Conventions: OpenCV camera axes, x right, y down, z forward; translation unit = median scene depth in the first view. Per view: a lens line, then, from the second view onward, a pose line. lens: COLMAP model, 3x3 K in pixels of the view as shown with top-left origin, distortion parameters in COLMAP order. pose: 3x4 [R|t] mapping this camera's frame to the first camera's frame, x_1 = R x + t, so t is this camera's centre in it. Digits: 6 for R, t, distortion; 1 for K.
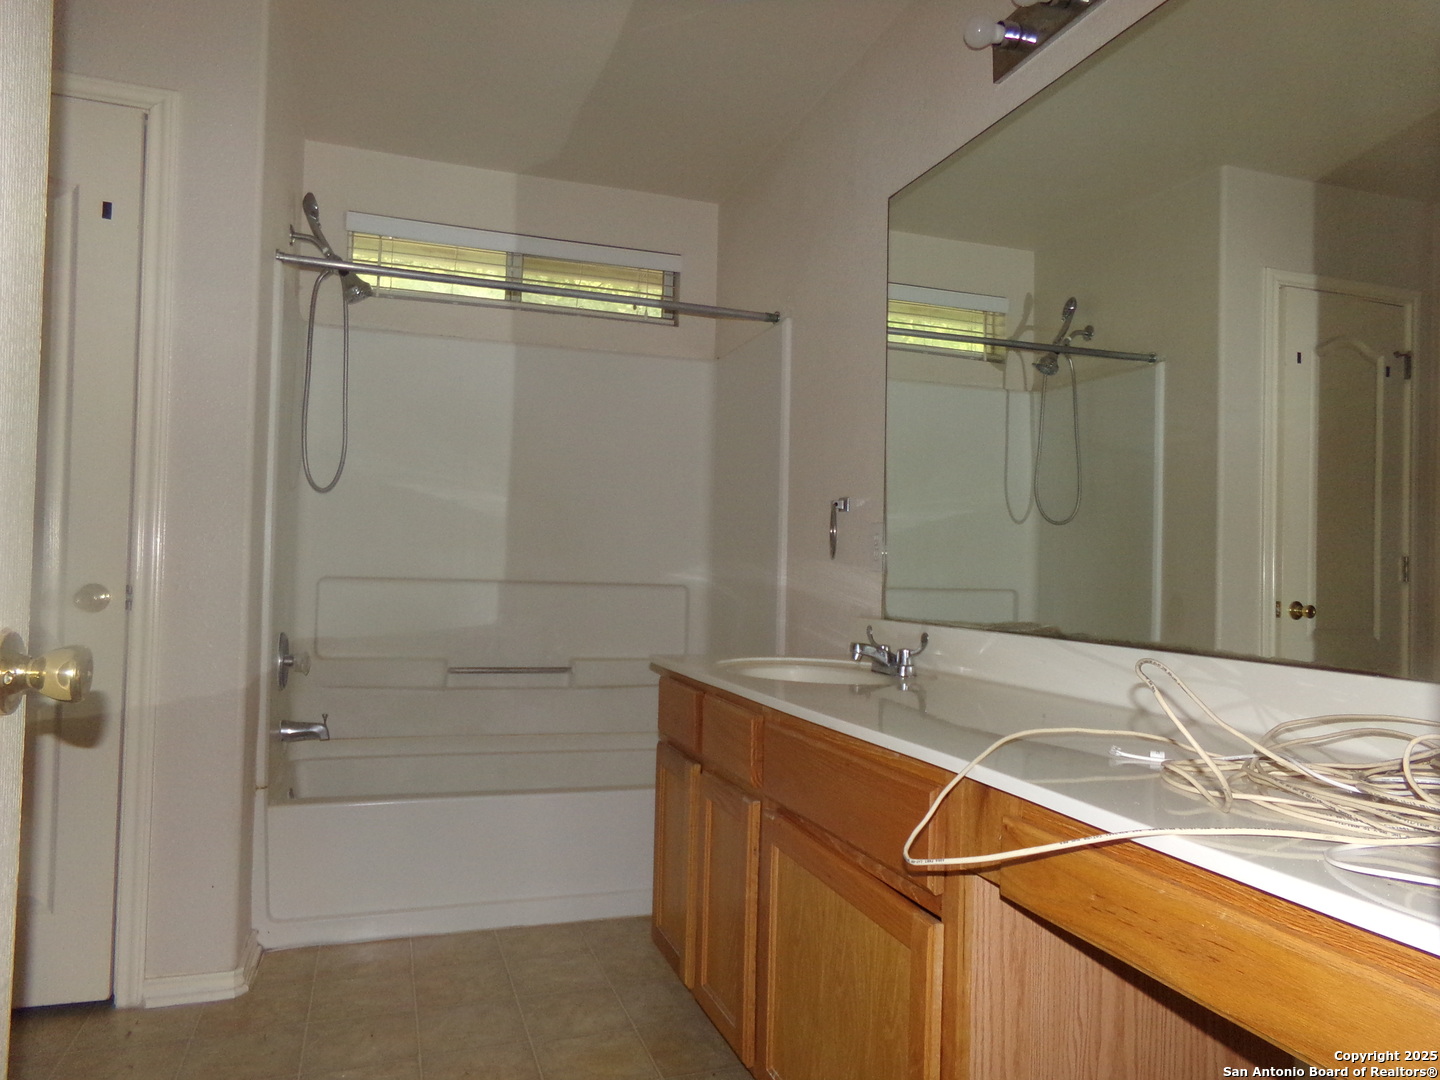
lens RADIAL K [[984.3, 0, 720.0], [0, 984.3, 540.0], [0, 0, 1]] dist [-0.073105, 0.127552]
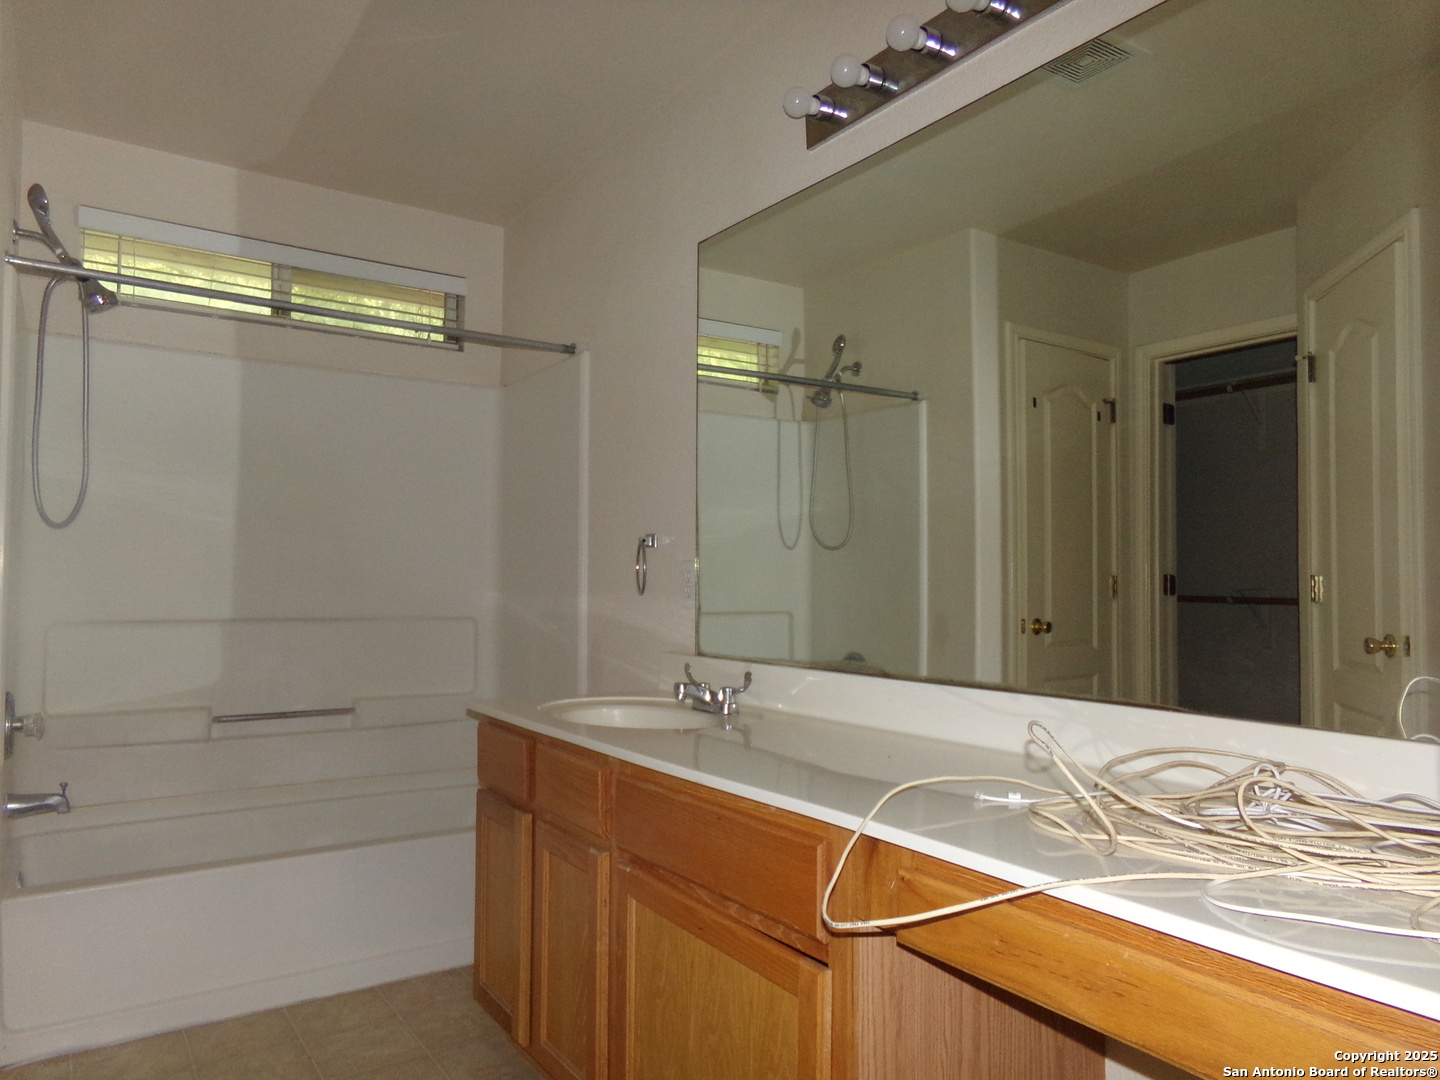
lens RADIAL K [[984.4, 0, 703.1], [0, 984.4, 535.7], [0, 0, 1]] dist [-0.072408, 0.132221]
pose [[0.968165, -0.007867, 0.250188, -0.095040], [0.010528, 0.999901, -0.009303, -0.038977], [-0.250090, 0.011641, 0.968153, 0.004237]]
